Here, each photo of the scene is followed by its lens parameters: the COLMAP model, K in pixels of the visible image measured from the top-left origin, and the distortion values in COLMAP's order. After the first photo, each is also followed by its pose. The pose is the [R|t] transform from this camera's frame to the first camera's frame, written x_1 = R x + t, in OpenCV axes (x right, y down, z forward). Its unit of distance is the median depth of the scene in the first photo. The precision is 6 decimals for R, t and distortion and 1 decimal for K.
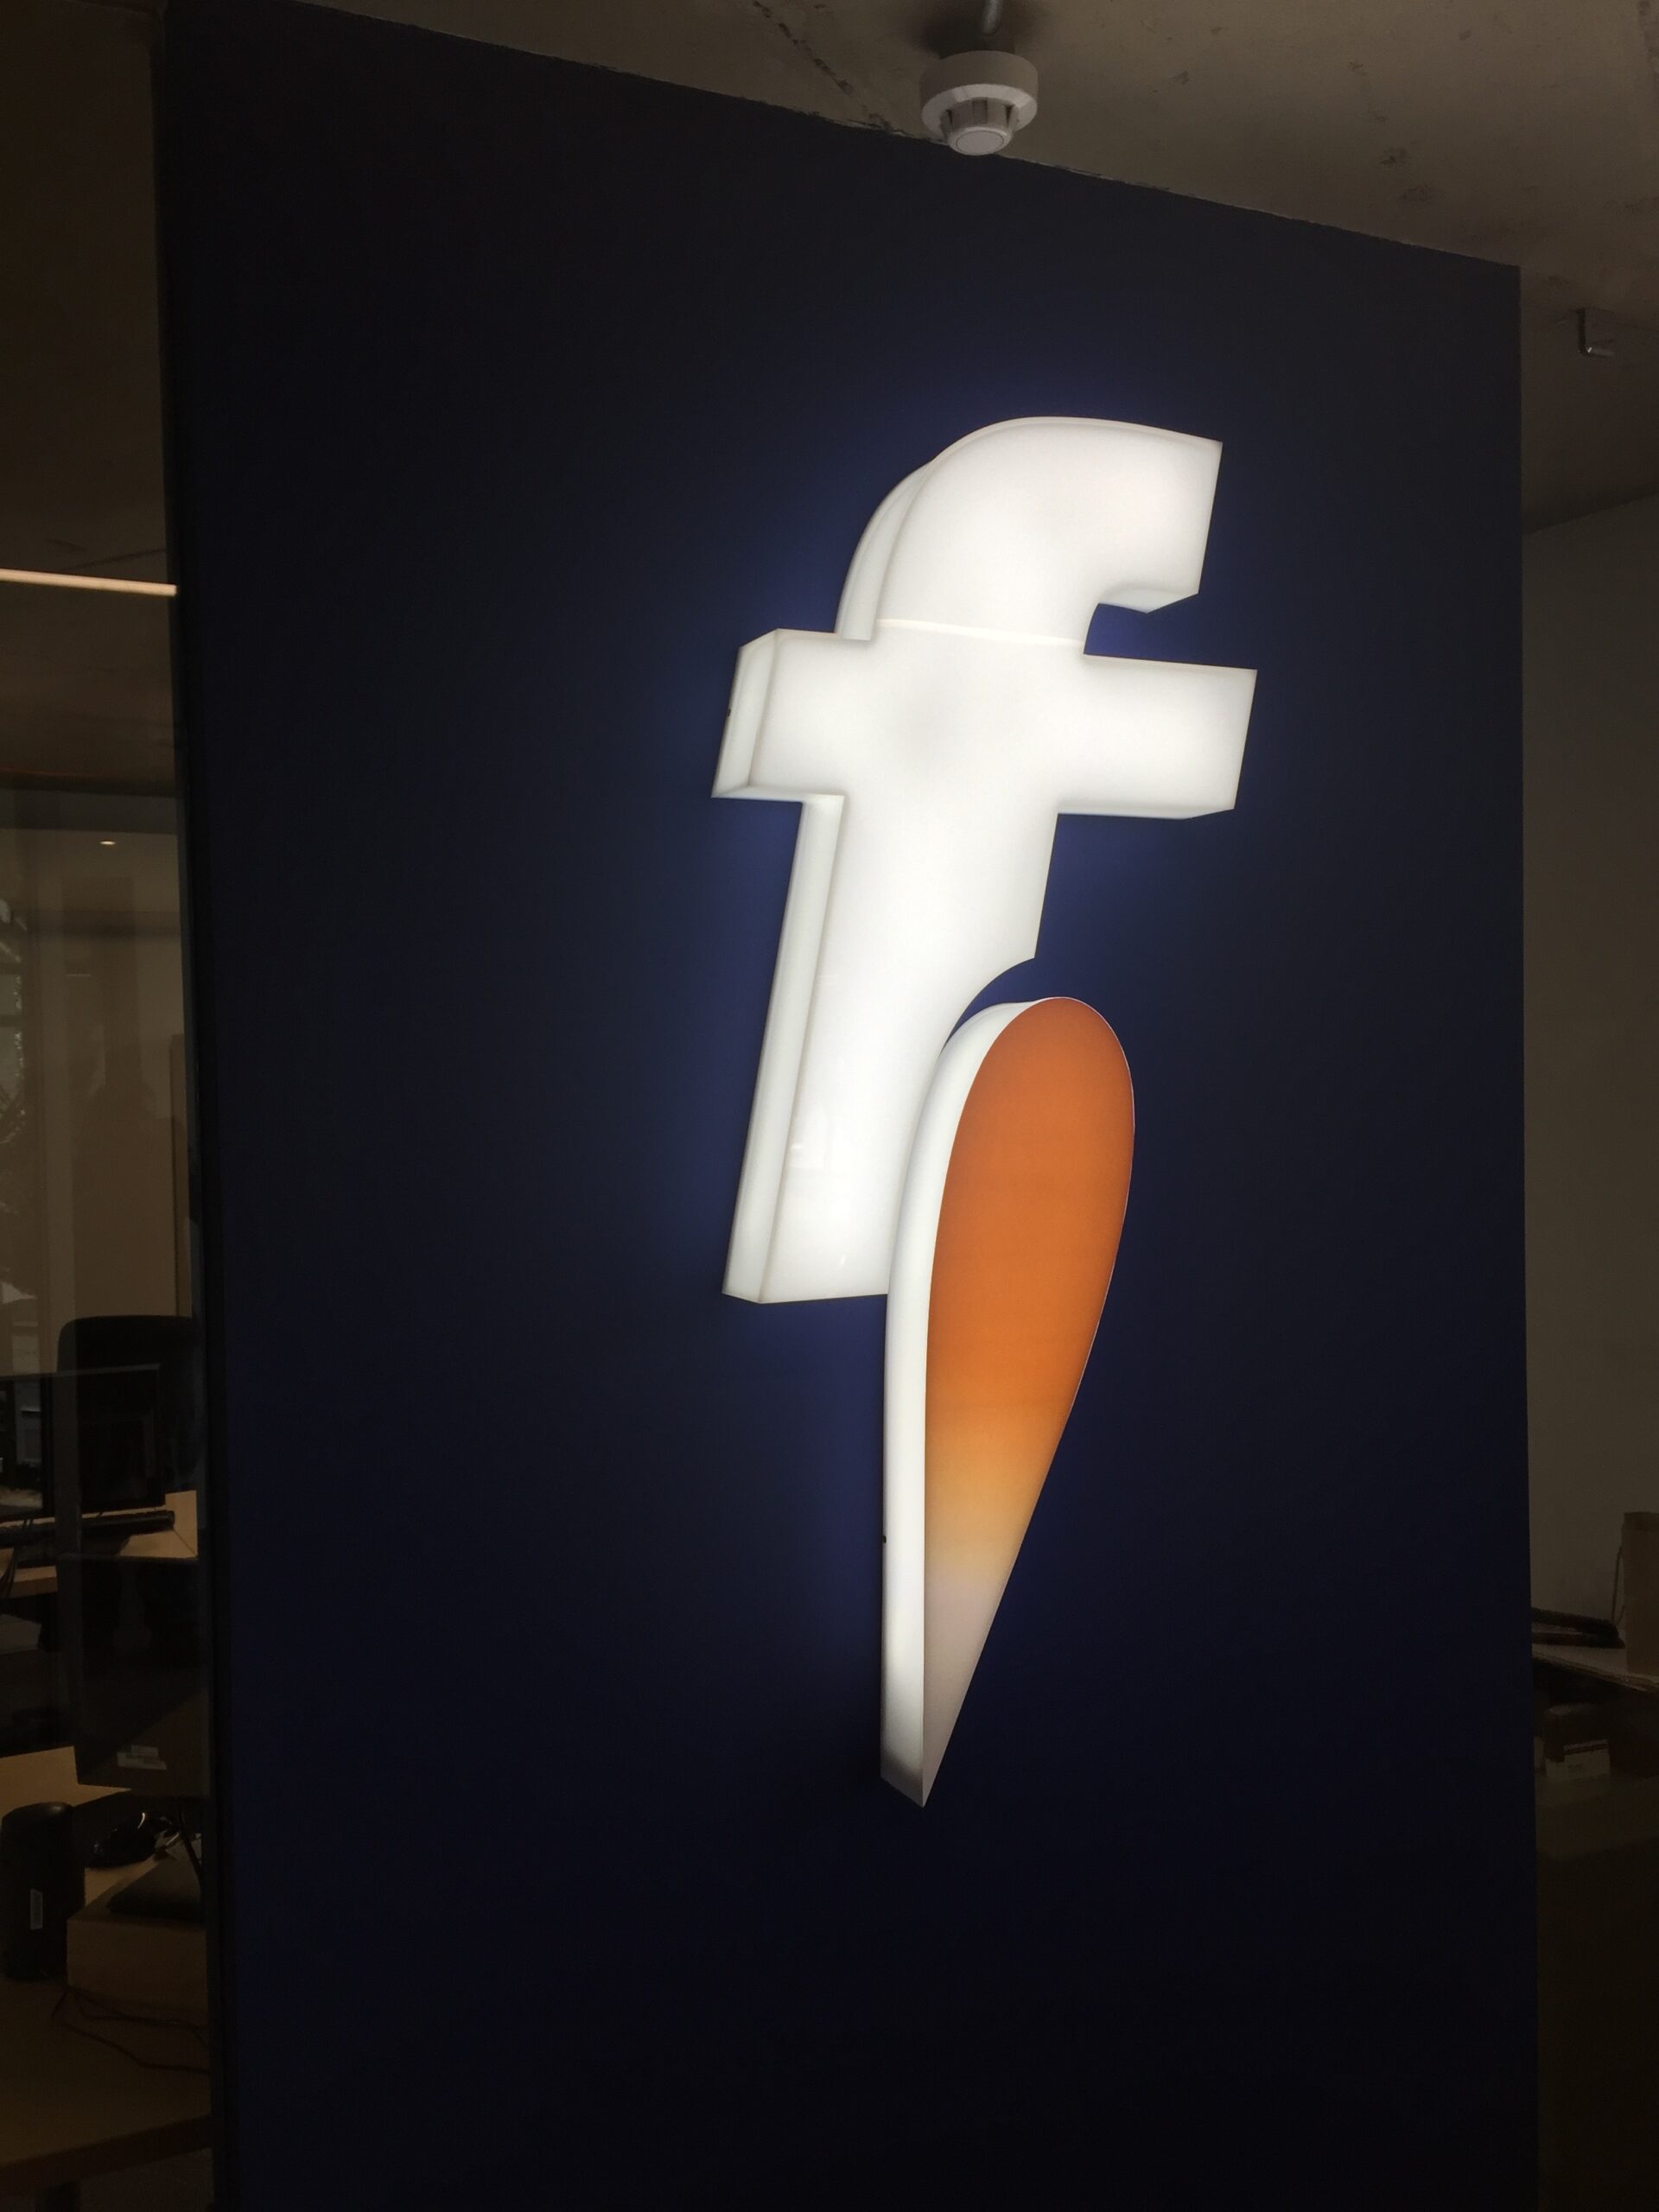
lens RADIAL K [[1860.1, 0, 829.5], [0, 1860.1, 1106.0], [0, 0, 1]] dist [0.085082, -0.109976]
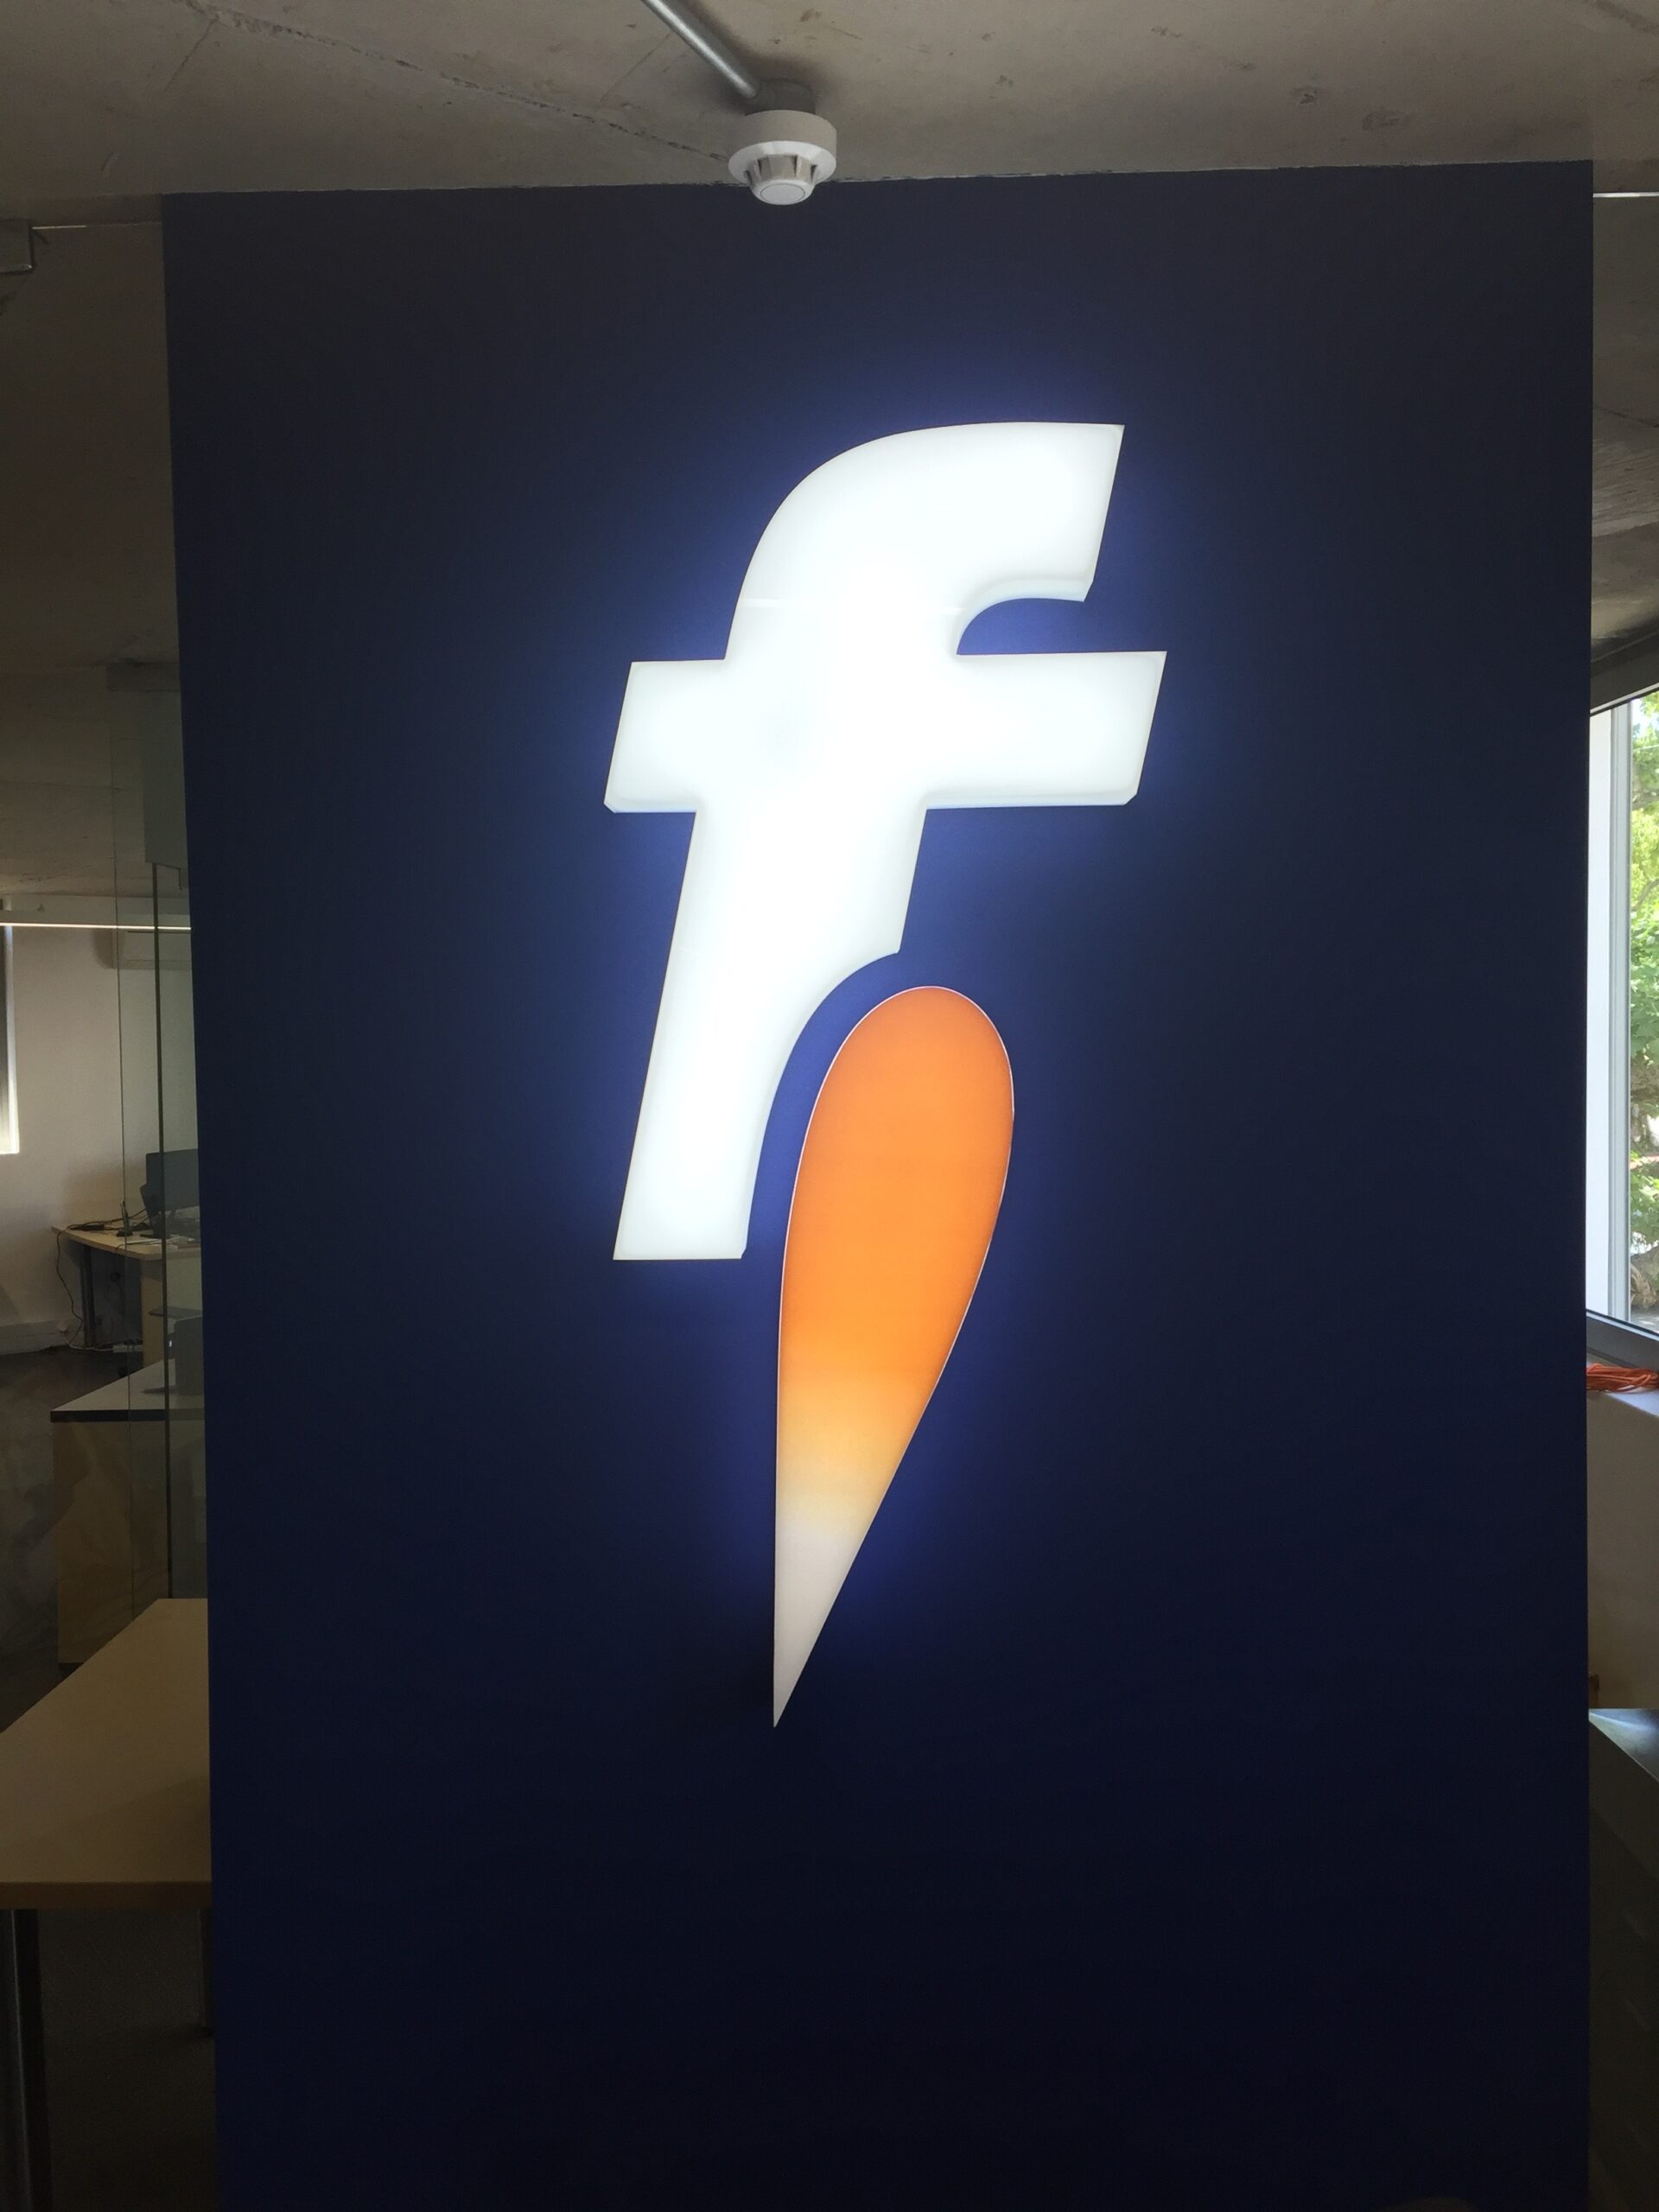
lens RADIAL K [[1860.1, 0, 829.5], [0, 1860.1, 1106.0], [0, 0, 1]] dist [0.085082, -0.109976]
pose [[0.903576, 0.020113, -0.427955, 0.522797], [-0.011848, 0.999688, 0.021968, -0.013484], [0.428264, -0.014779, 0.903533, 0.032026]]
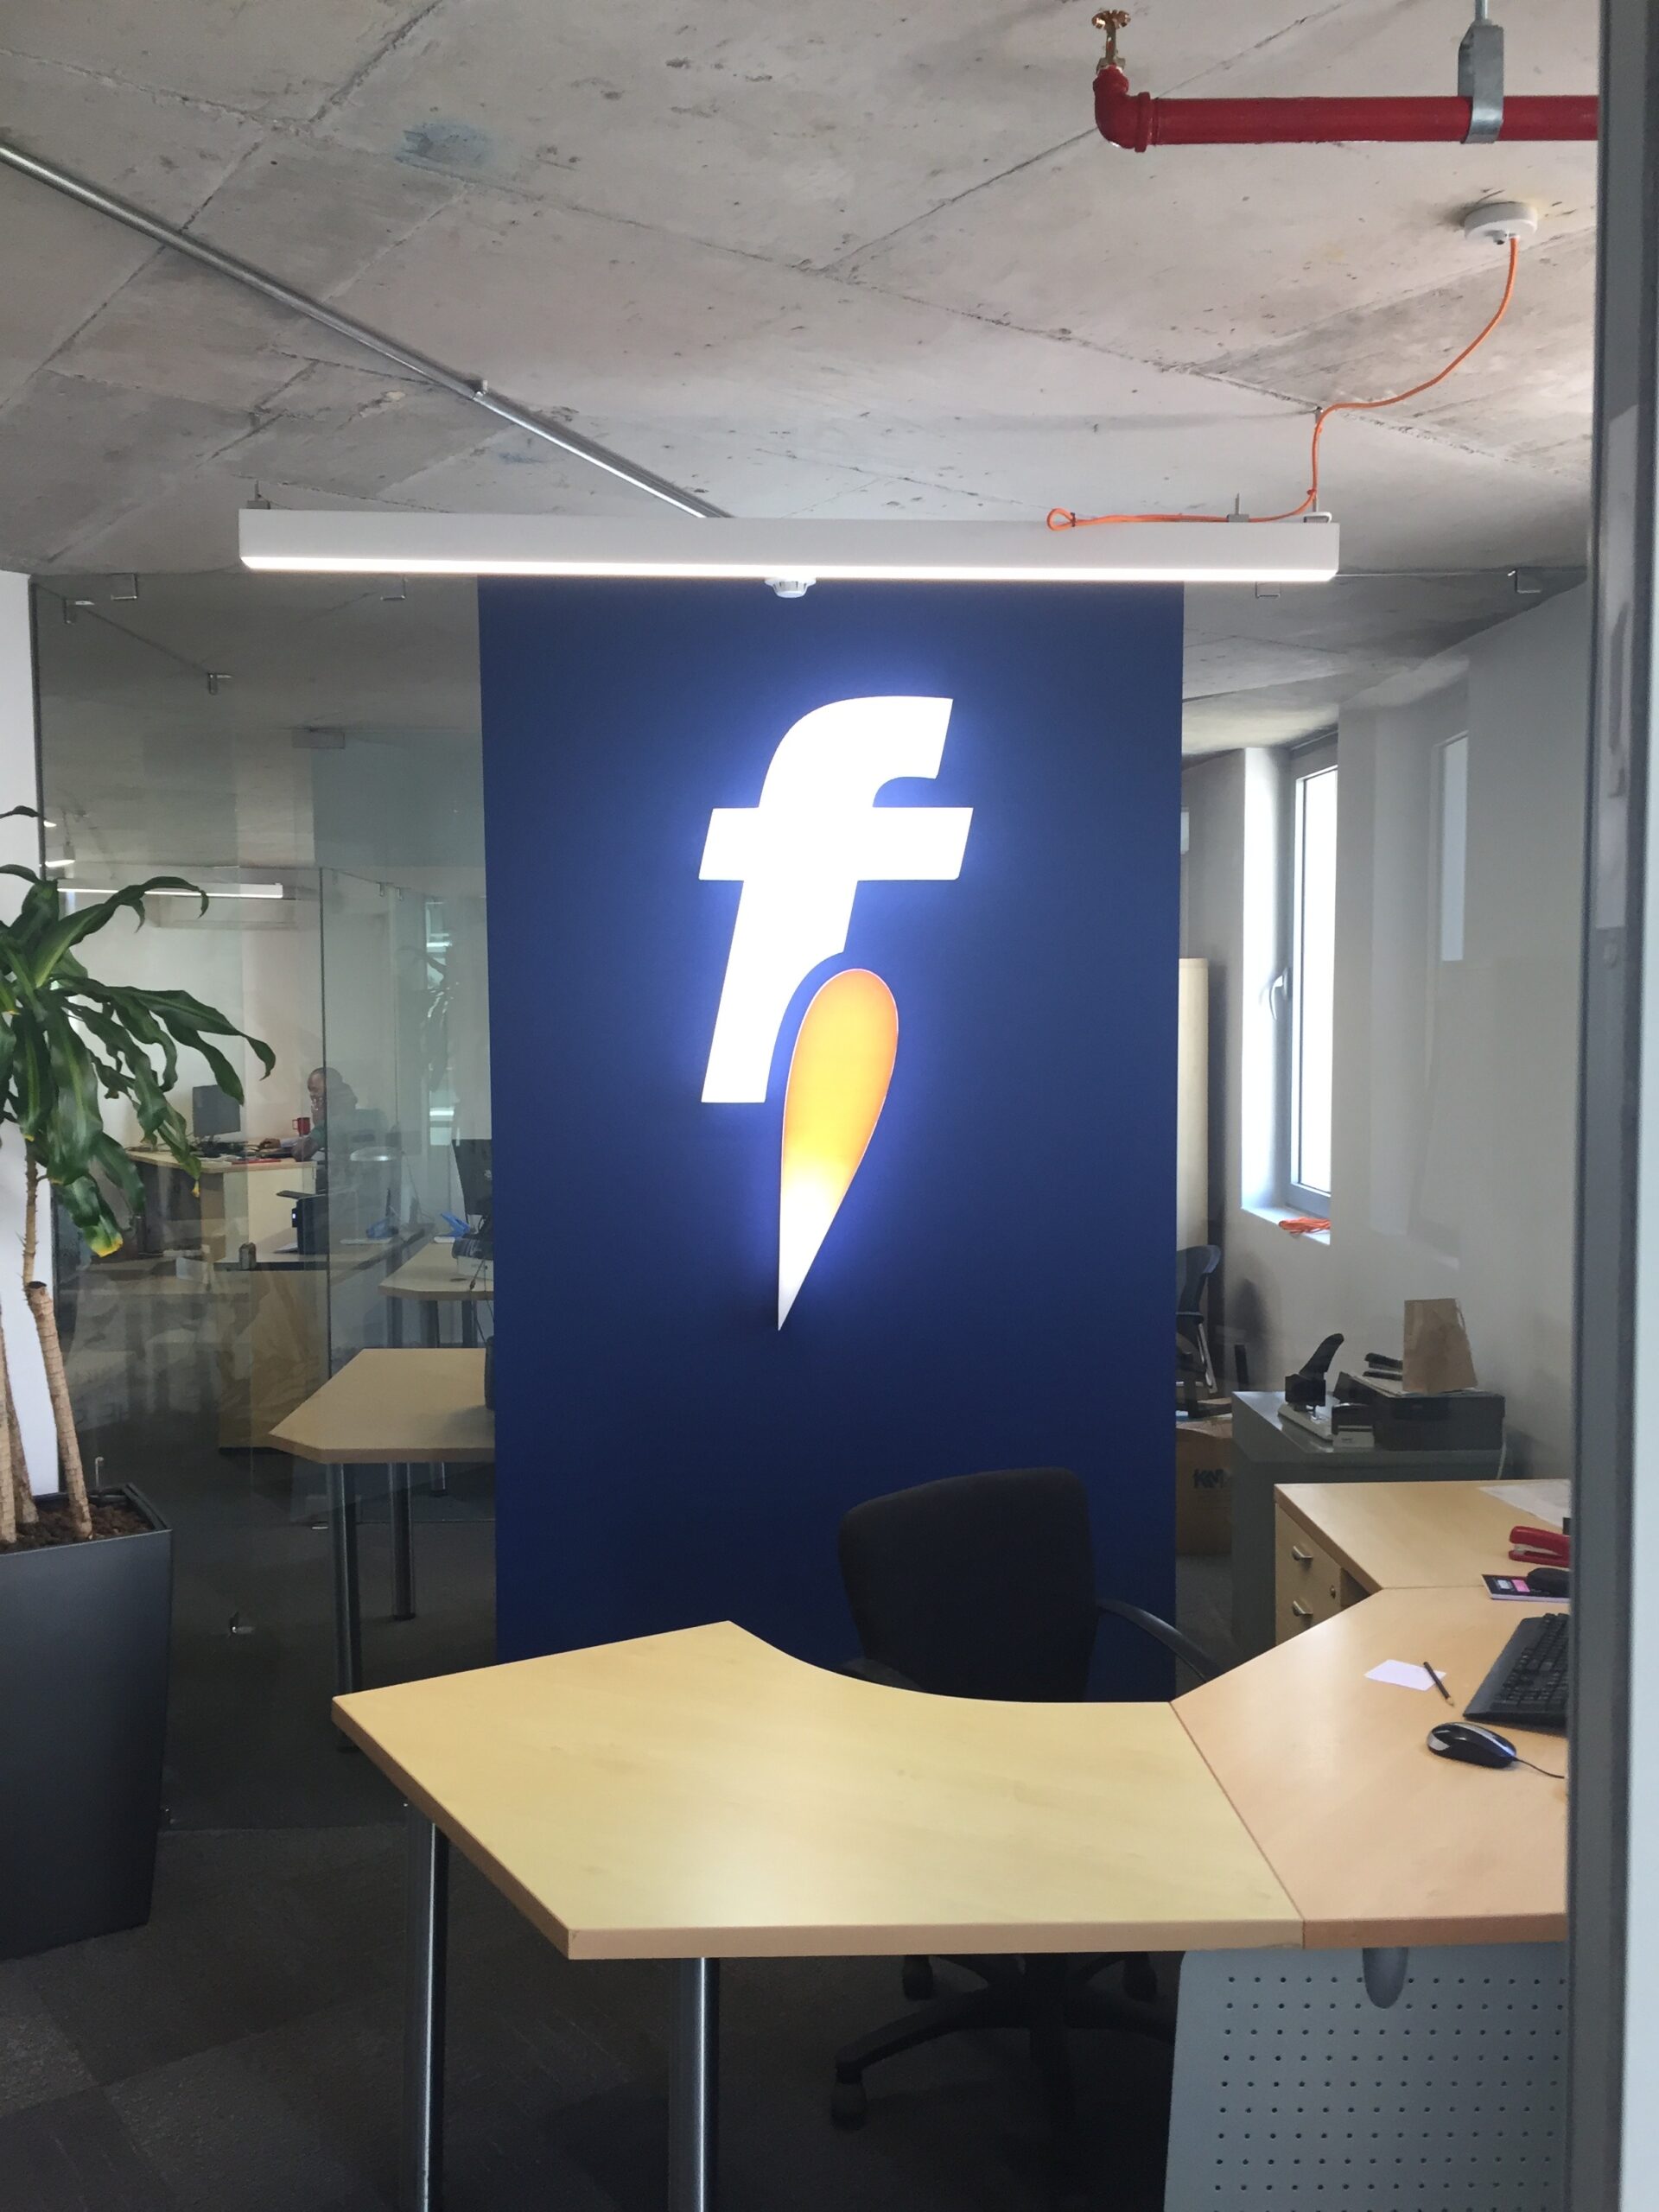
lens RADIAL K [[1860.1, 0, 829.5], [0, 1860.1, 1106.0], [0, 0, 1]] dist [0.085082, -0.109976]
pose [[0.922073, 0.034220, -0.385501, 0.920742], [-0.017465, 0.998748, 0.046880, -0.002151], [0.386622, -0.036494, 0.921516, -0.981058]]
